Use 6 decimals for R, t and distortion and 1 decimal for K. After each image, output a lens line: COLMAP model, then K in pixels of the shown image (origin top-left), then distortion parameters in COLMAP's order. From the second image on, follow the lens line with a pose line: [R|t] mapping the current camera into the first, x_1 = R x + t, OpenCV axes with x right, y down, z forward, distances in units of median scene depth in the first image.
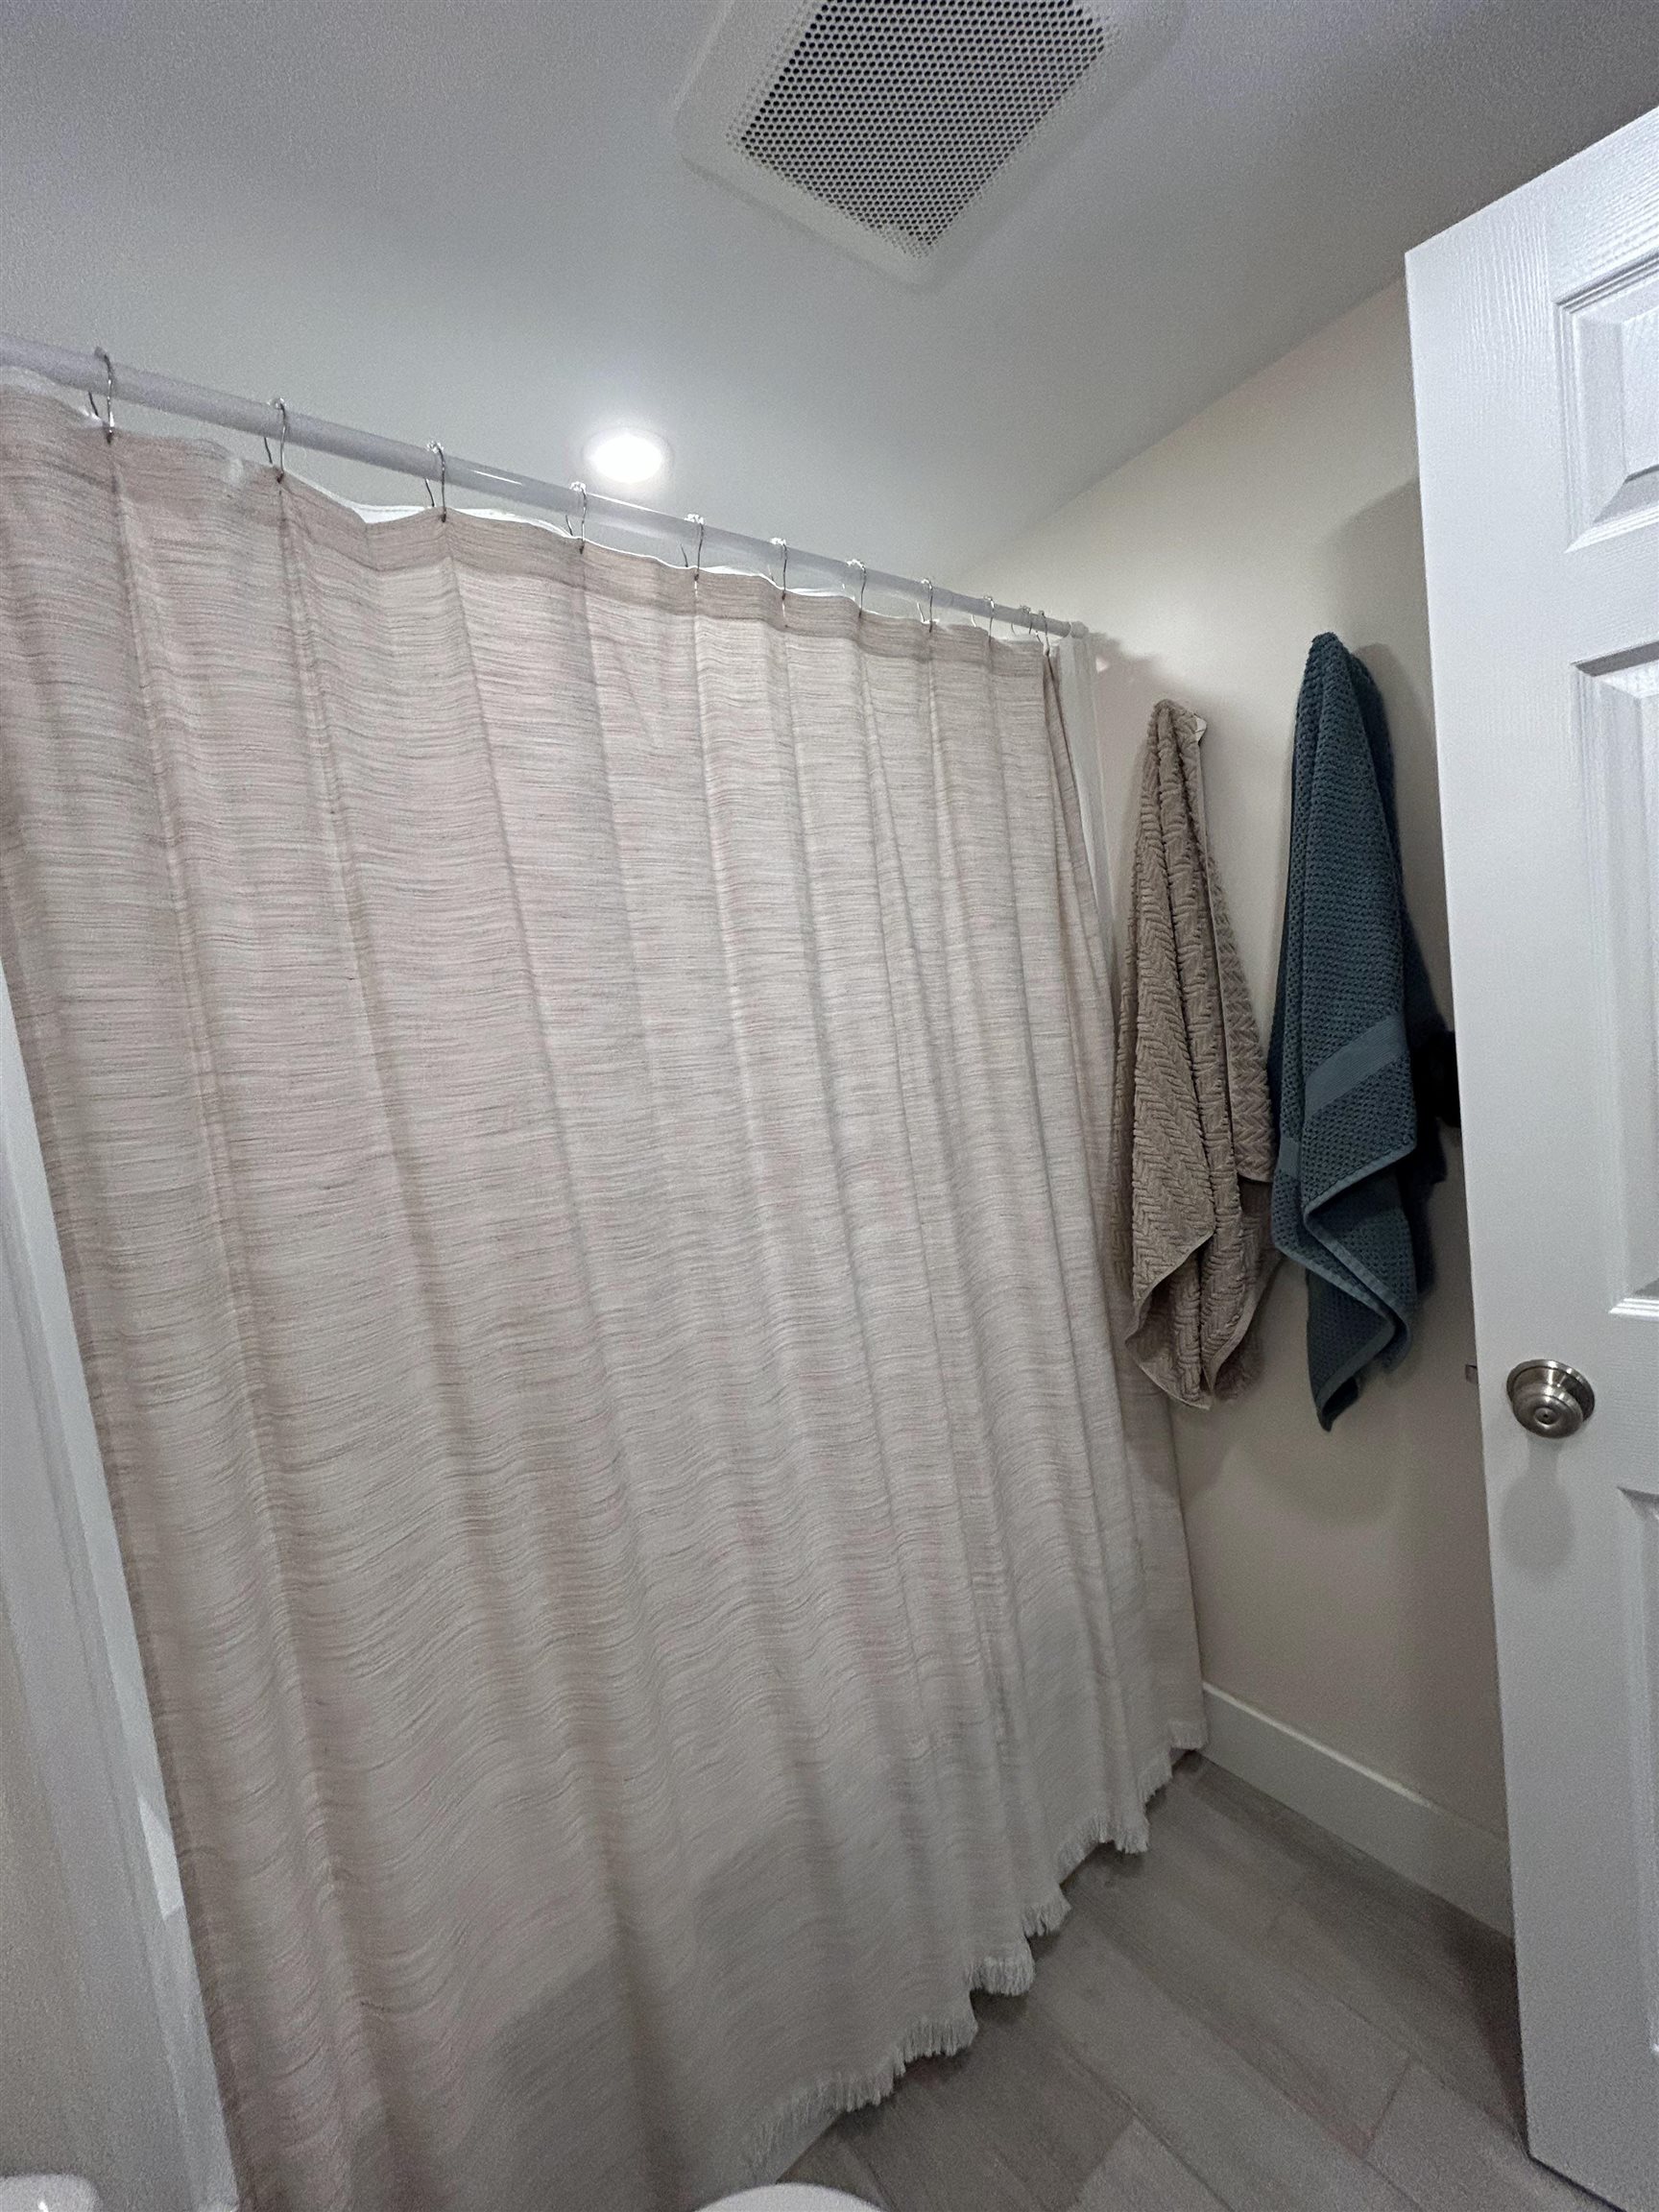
lens RADIAL K [[894.0, 0, 830.8], [0, 894.0, 1104.1], [0, 0, 1]] dist [0.004132, 0.000683]
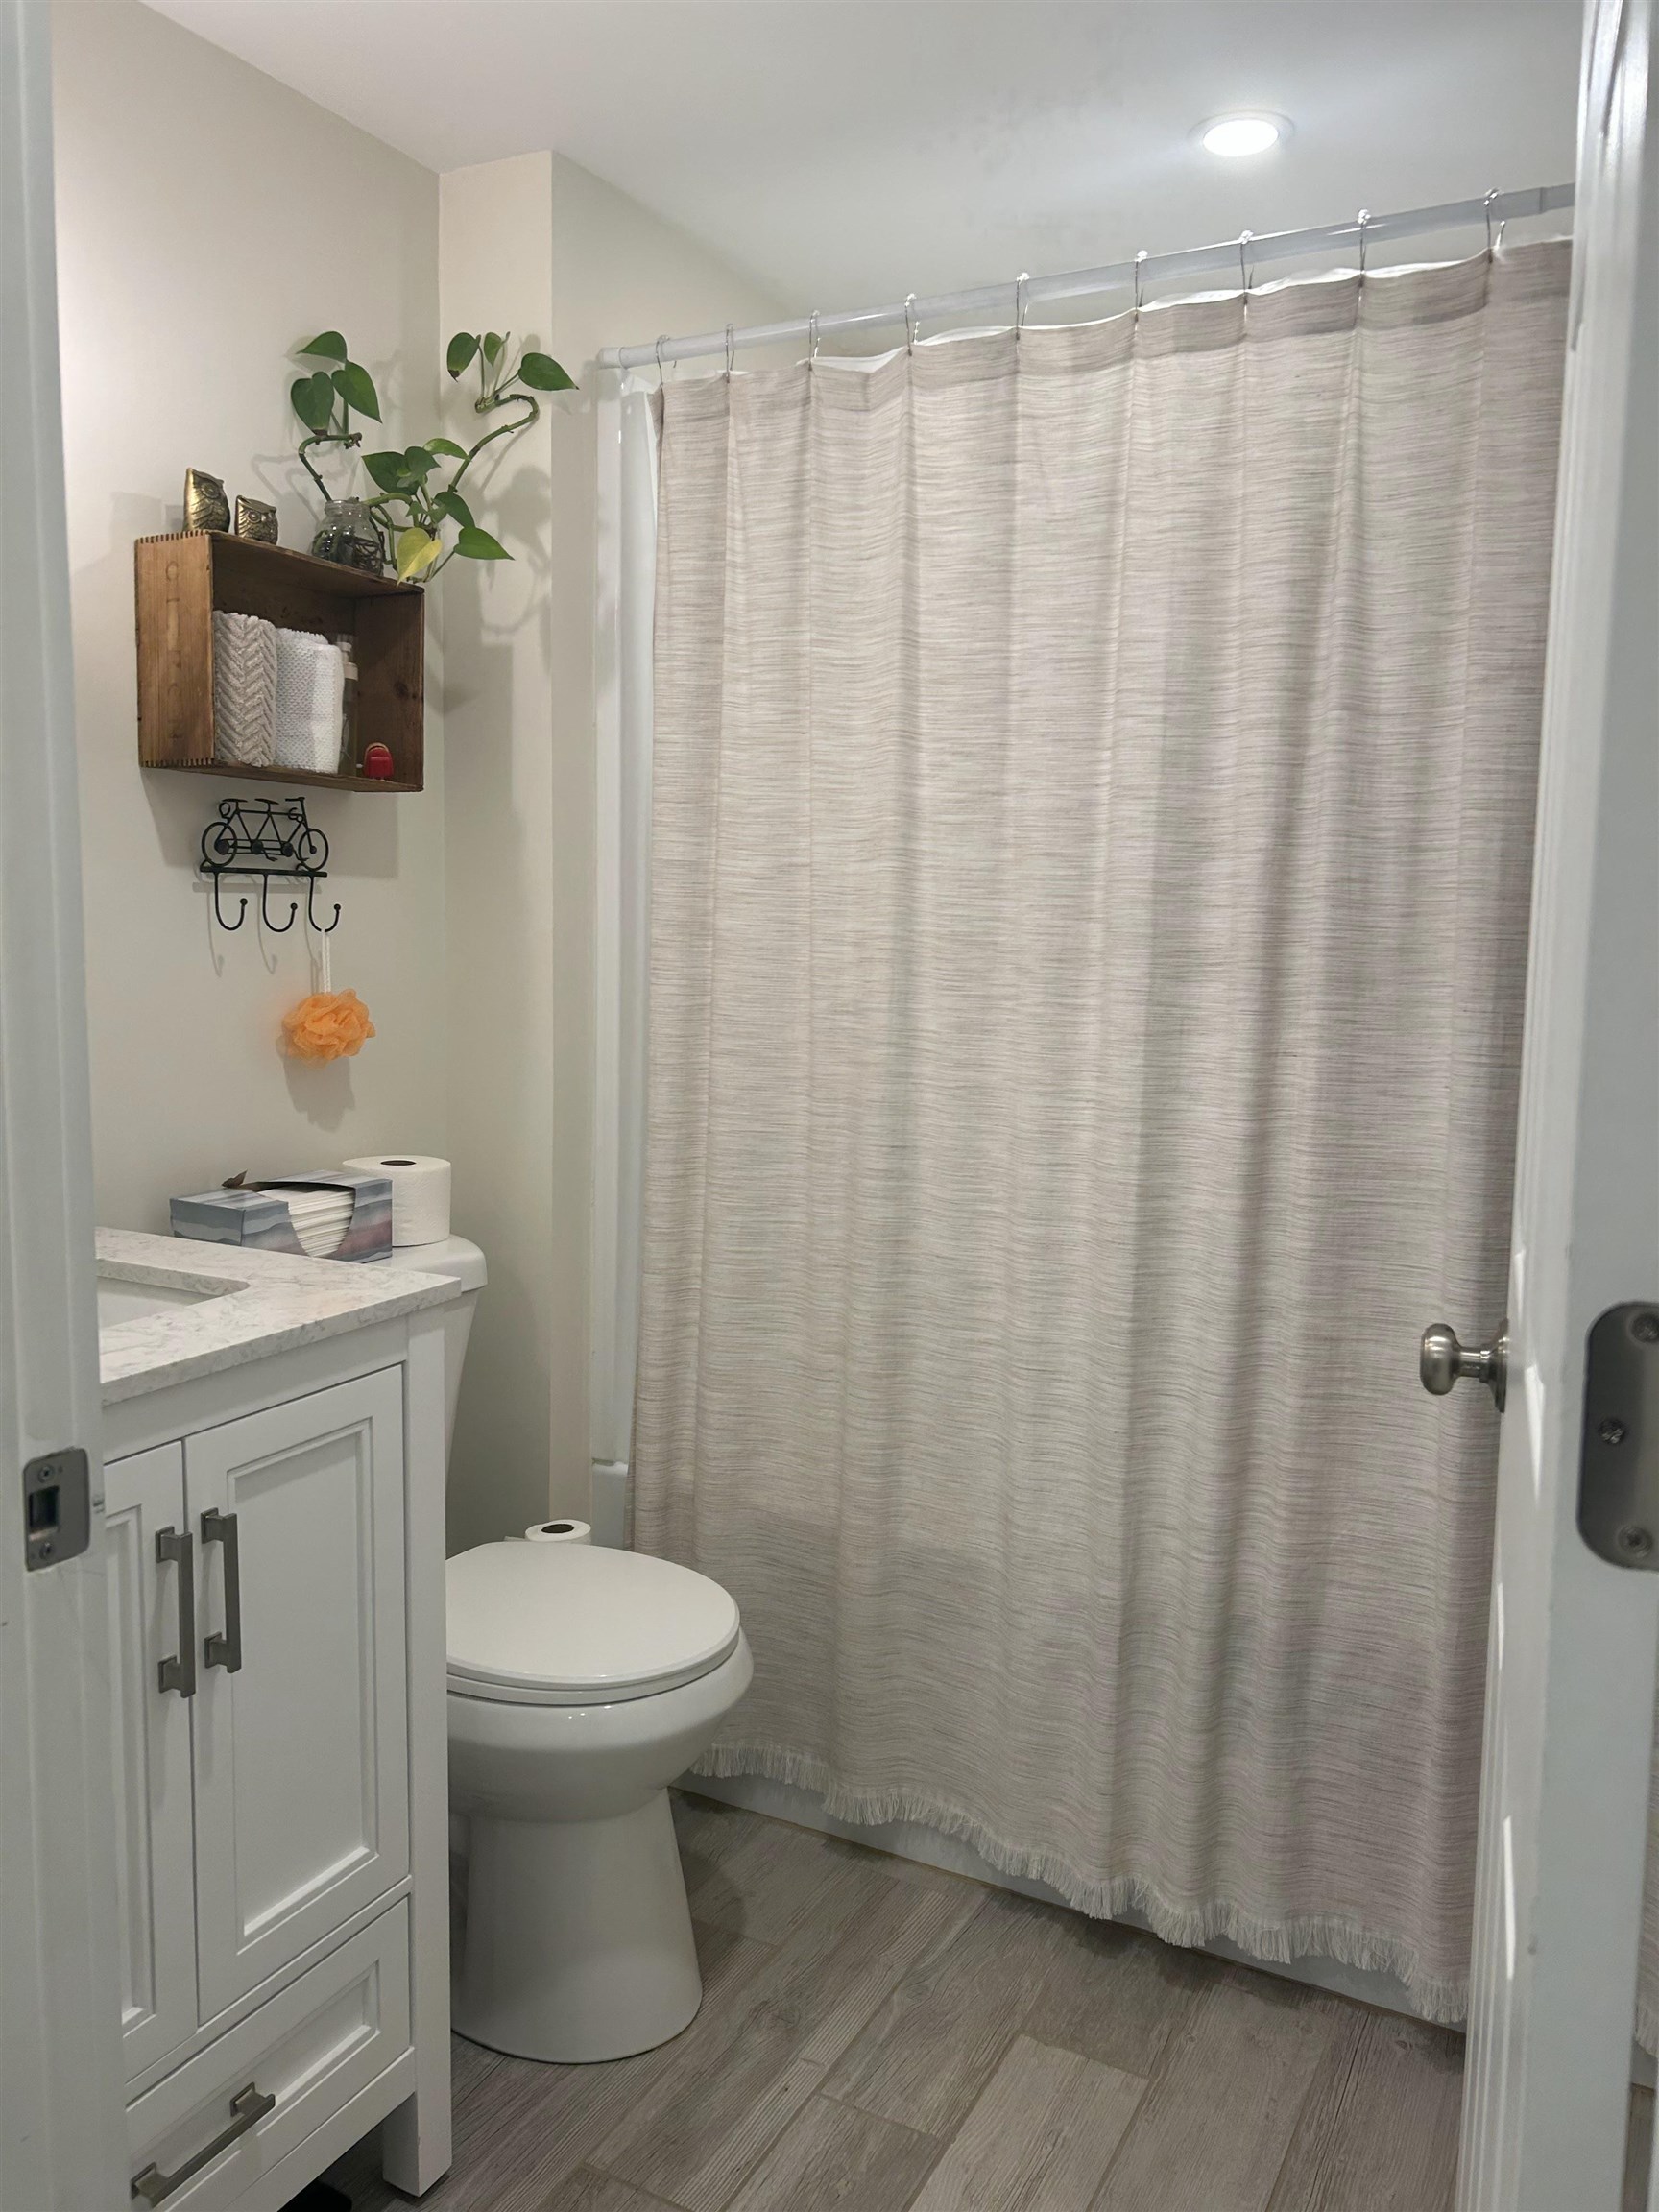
lens RADIAL K [[1669.1, 0, 827.8], [0, 1669.1, 1105.9], [0, 0, 1]] dist [0.044684, -0.026685]
pose [[0.427458, 0.226889, -0.875100, 1.603788], [-0.143212, 0.972766, 0.182256, -0.049129], [0.892620, 0.047418, 0.448310, -0.077438]]
